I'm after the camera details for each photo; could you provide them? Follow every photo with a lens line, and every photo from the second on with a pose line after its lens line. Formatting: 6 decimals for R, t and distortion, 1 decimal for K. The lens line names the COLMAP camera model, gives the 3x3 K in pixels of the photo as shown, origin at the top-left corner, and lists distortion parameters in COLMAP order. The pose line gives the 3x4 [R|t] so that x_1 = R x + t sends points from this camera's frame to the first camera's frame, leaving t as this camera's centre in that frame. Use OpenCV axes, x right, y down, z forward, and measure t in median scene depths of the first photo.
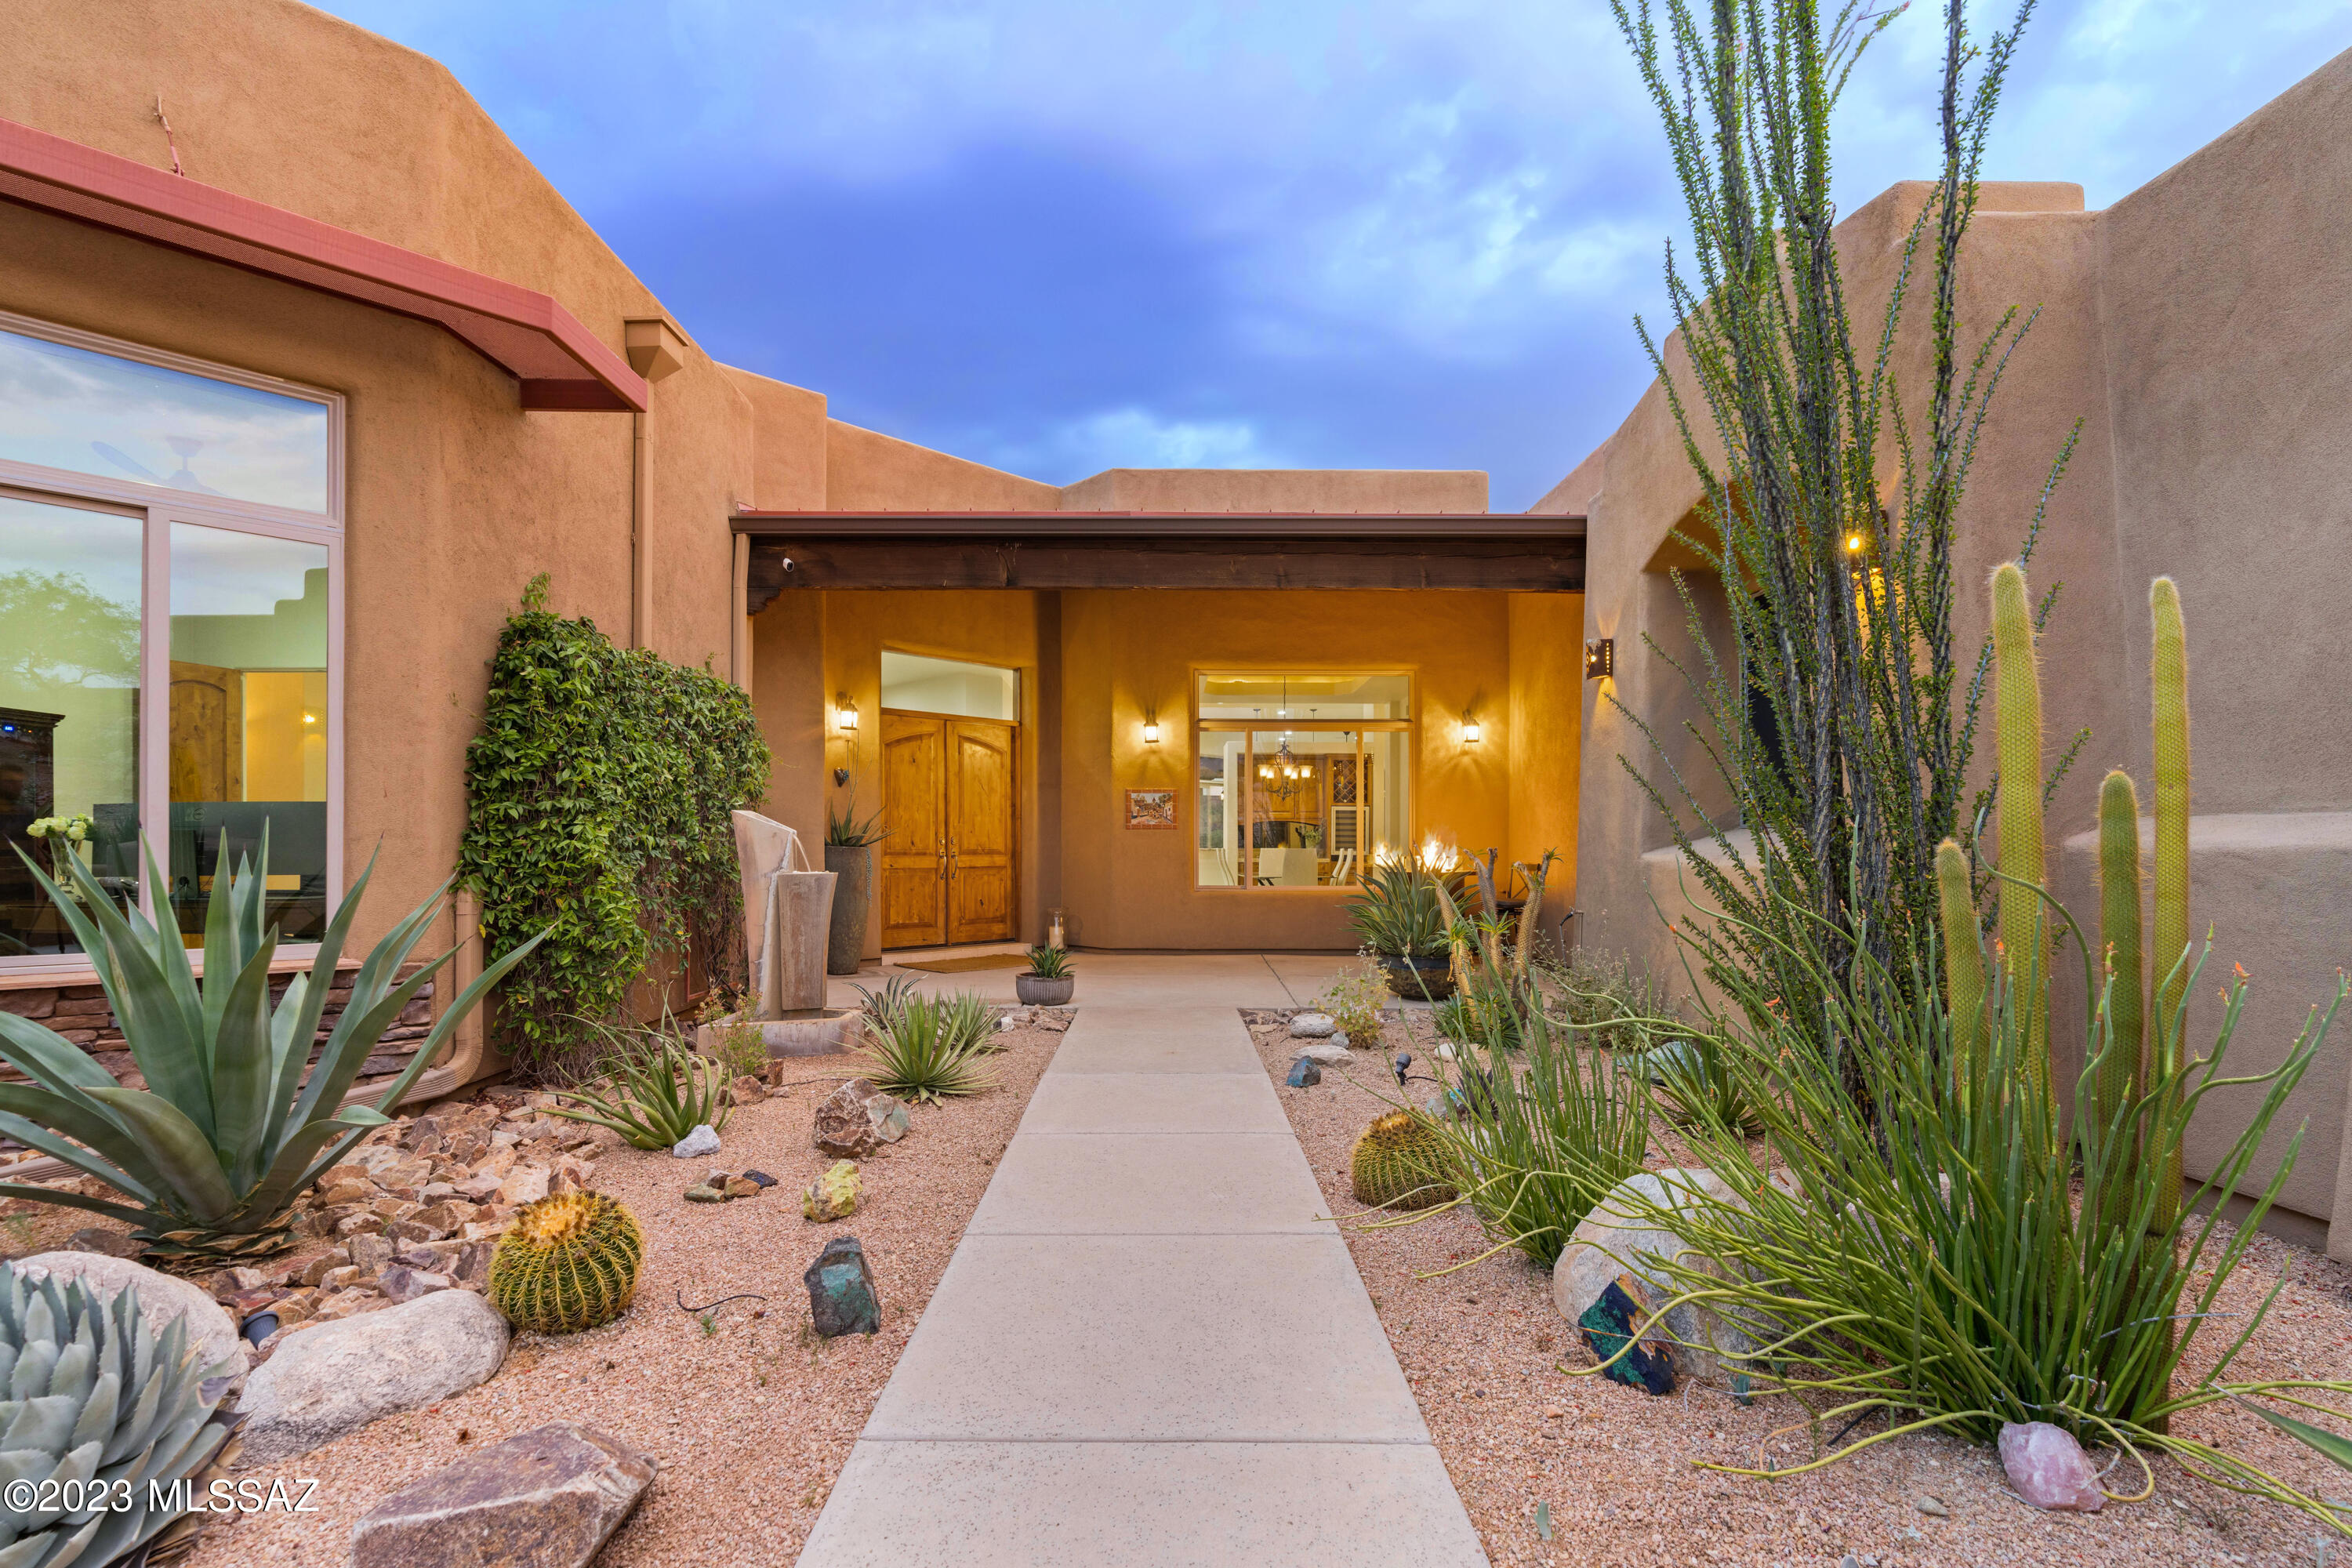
lens RADIAL K [[1089.7, 0, 1185.7], [0, 1089.7, 764.4], [0, 0, 1]] dist [-0.003250, 0.001318]
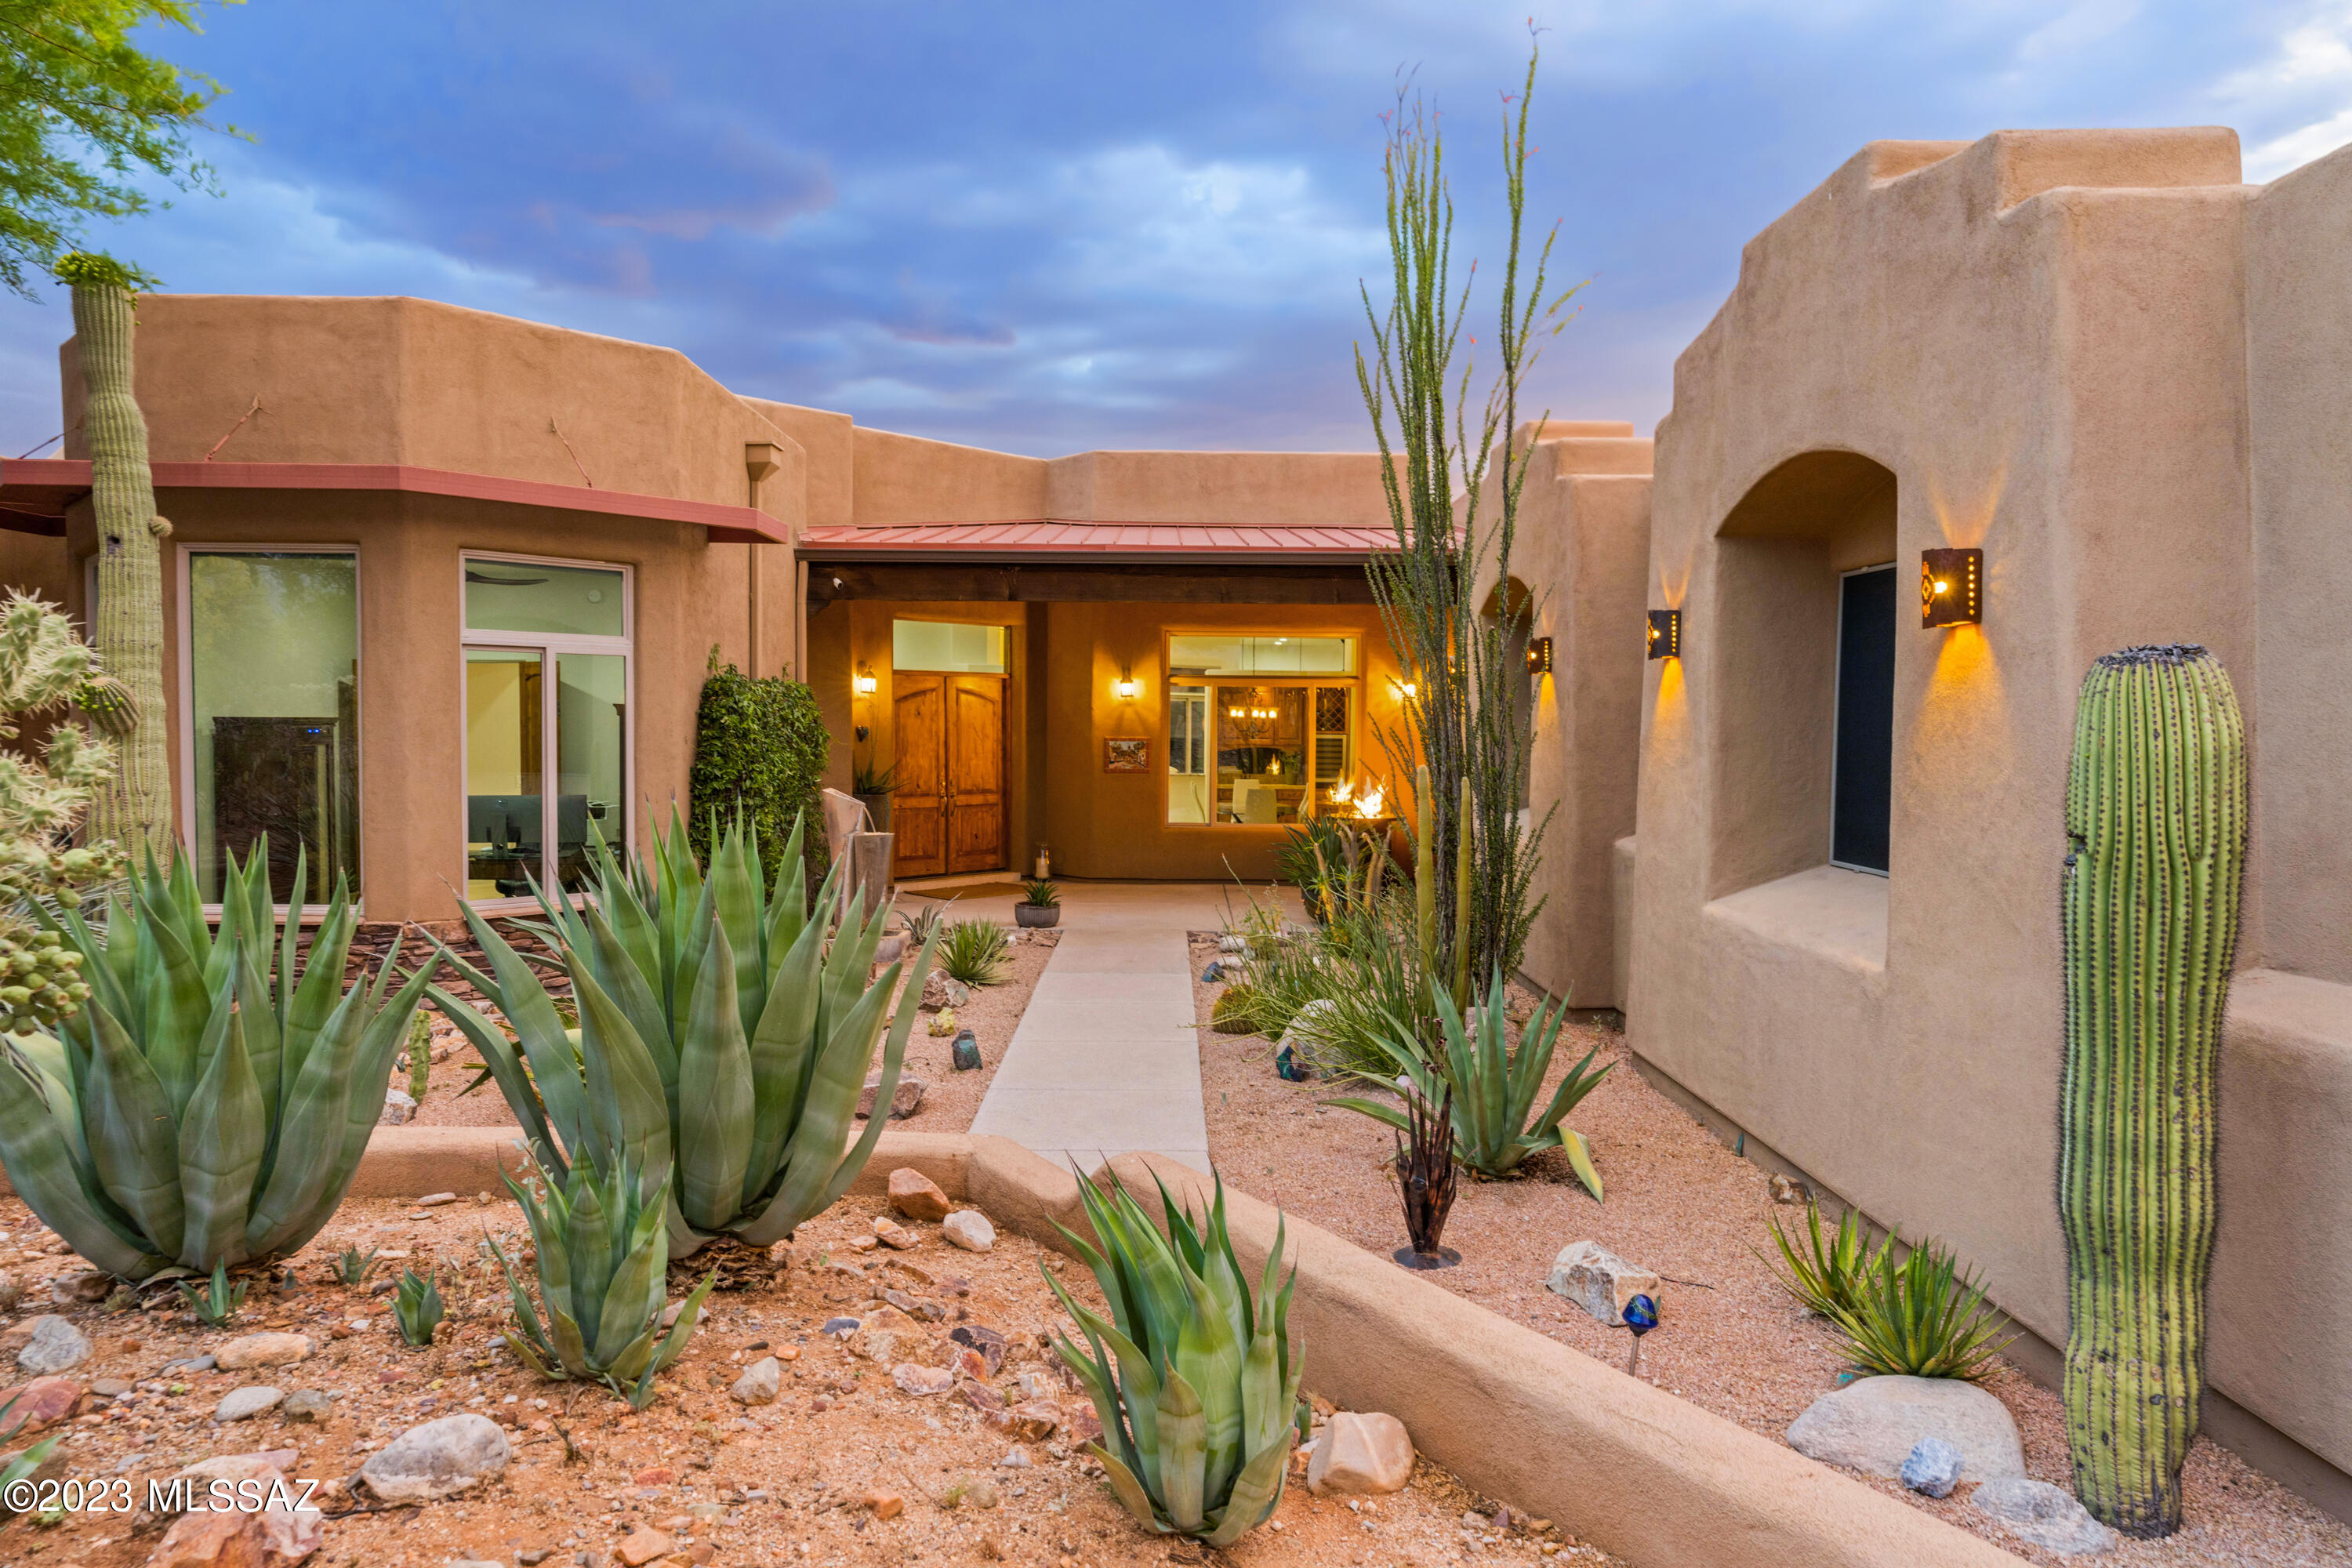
lens RADIAL K [[1408.4, 0, 1187.4], [0, 1408.4, 645.8], [0, 0, 1]] dist [0.002429, 0.000187]
pose [[0.999974, 0.005277, -0.004973, 0.039231], [-0.005174, 0.999777, 0.020457, -0.105888], [0.005080, -0.020431, 0.999778, -0.473422]]
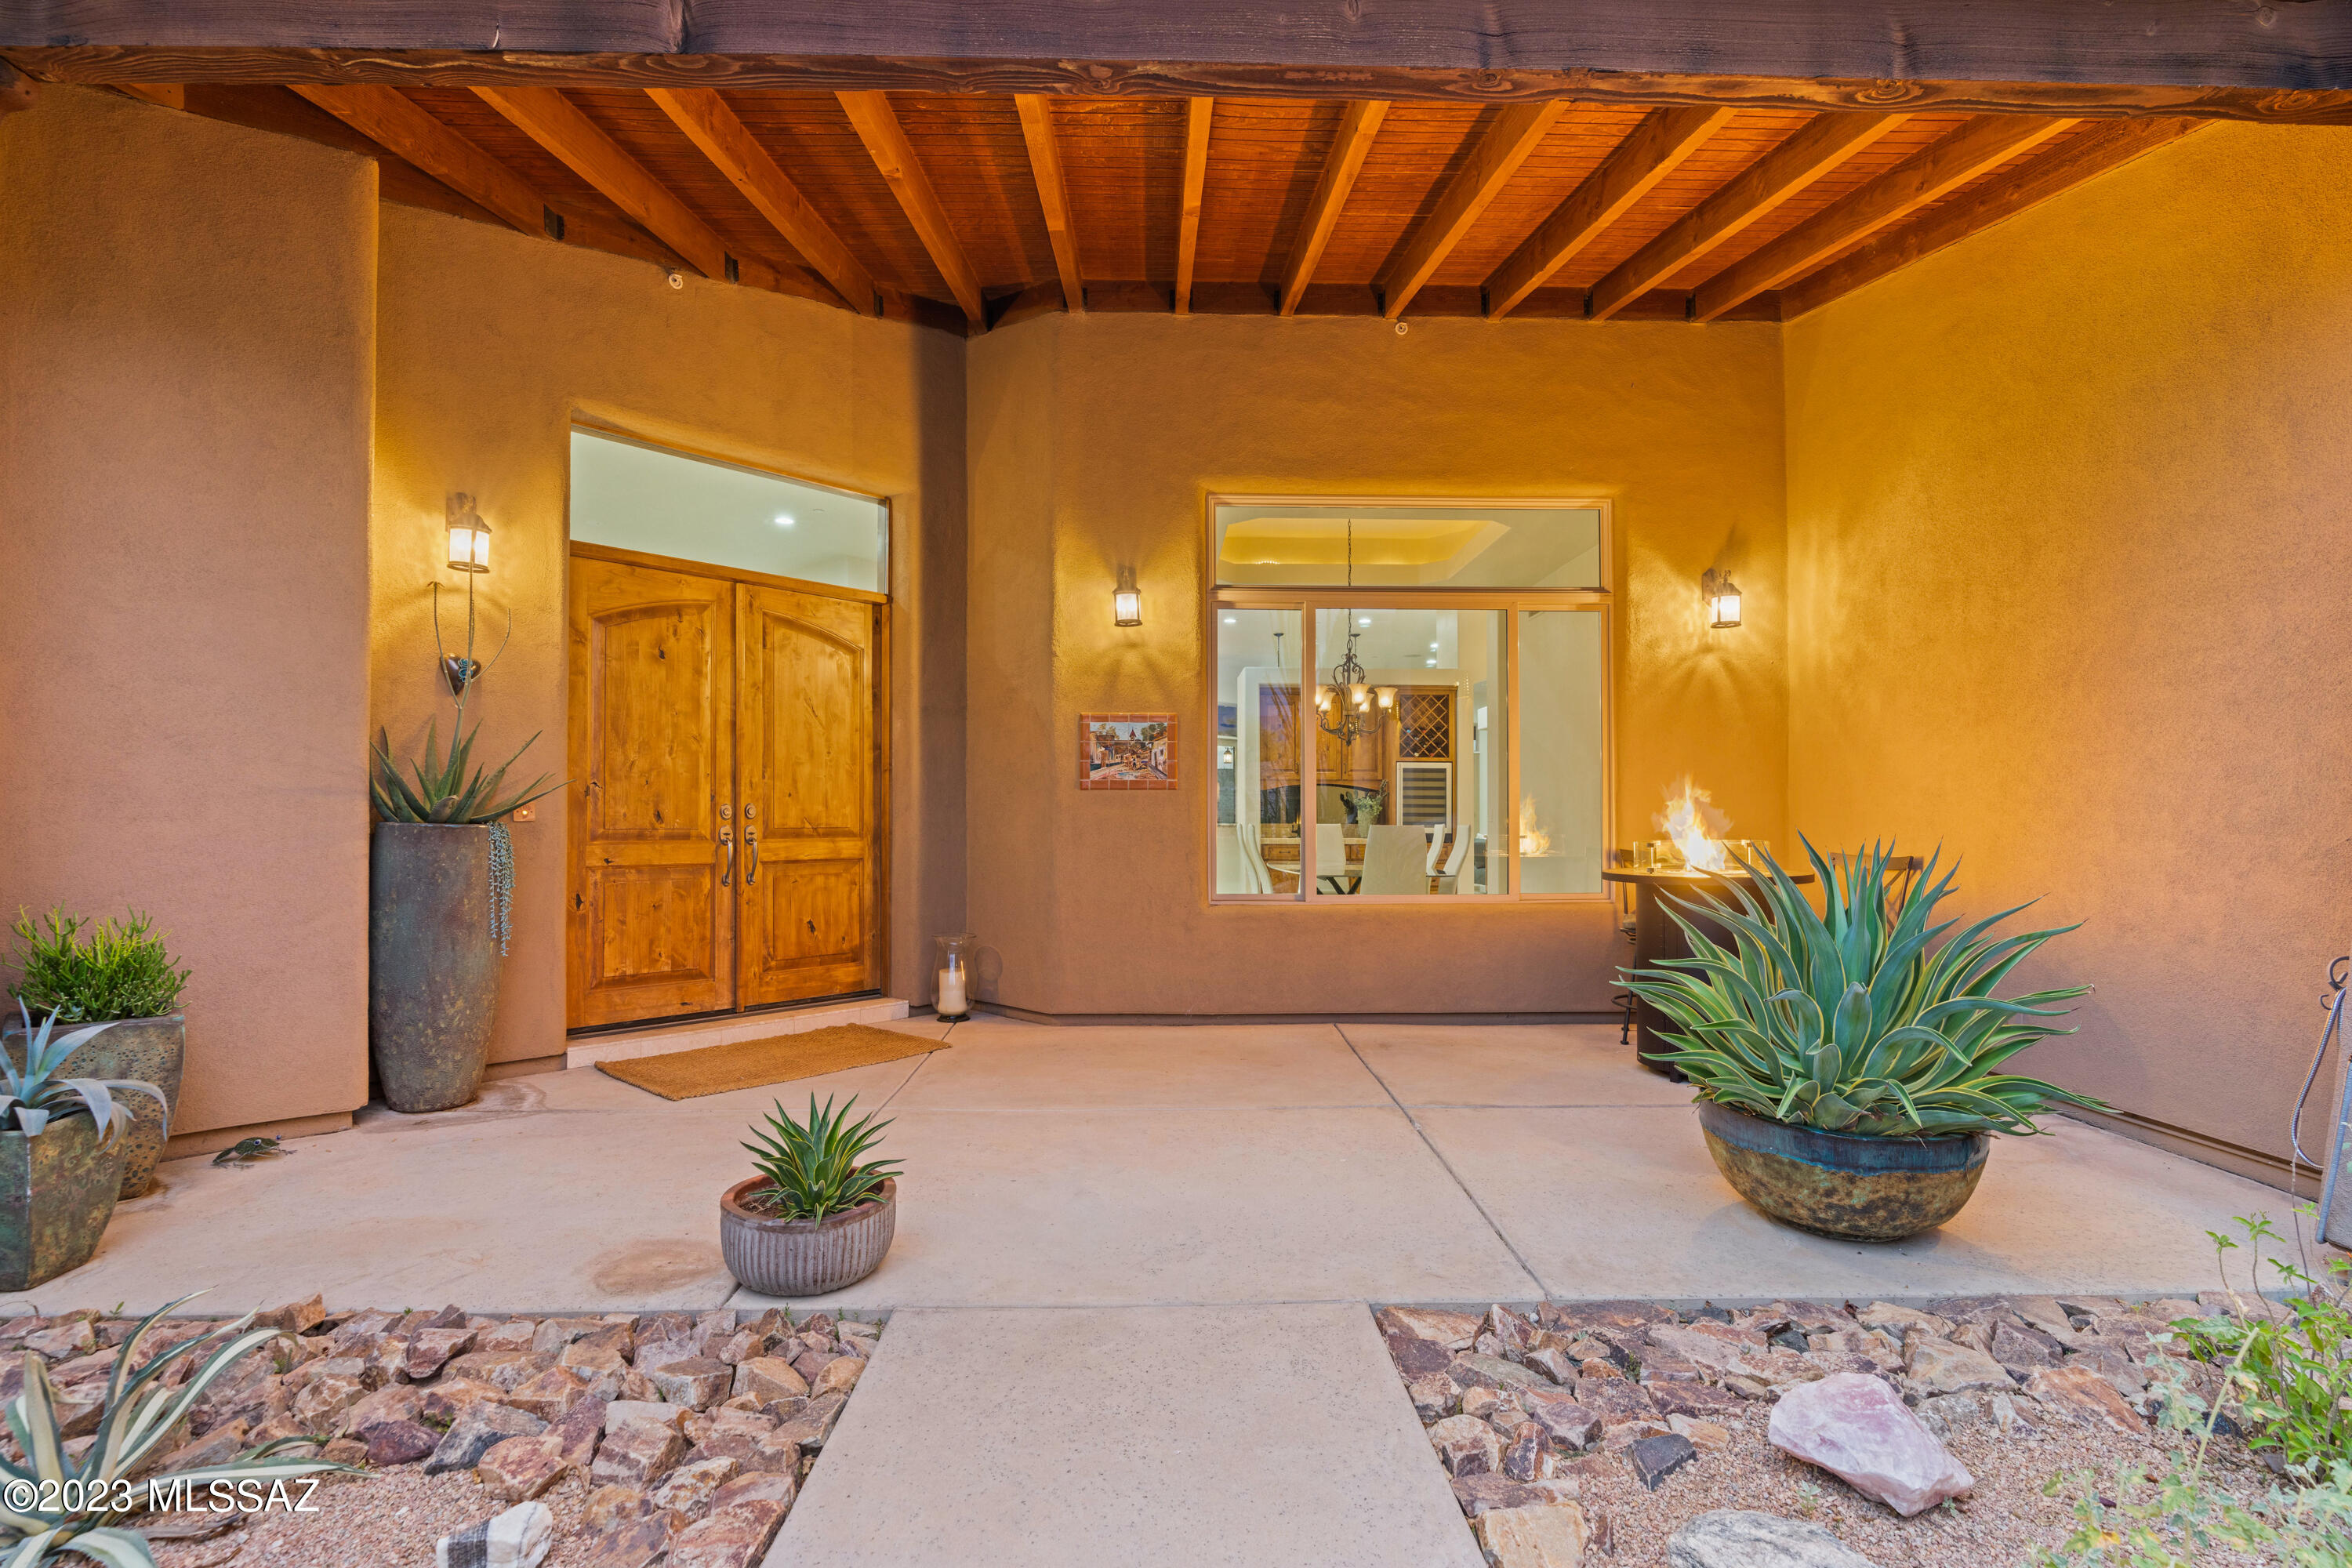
lens RADIAL K [[1089.7, 0, 1185.7], [0, 1089.7, 764.4], [0, 0, 1]] dist [-0.003250, 0.001318]
pose [[0.999954, -0.000354, 0.009575, -0.008439], [0.000128, 0.999722, 0.023576, 0.035677], [-0.009581, -0.023574, 0.999676, 0.482062]]
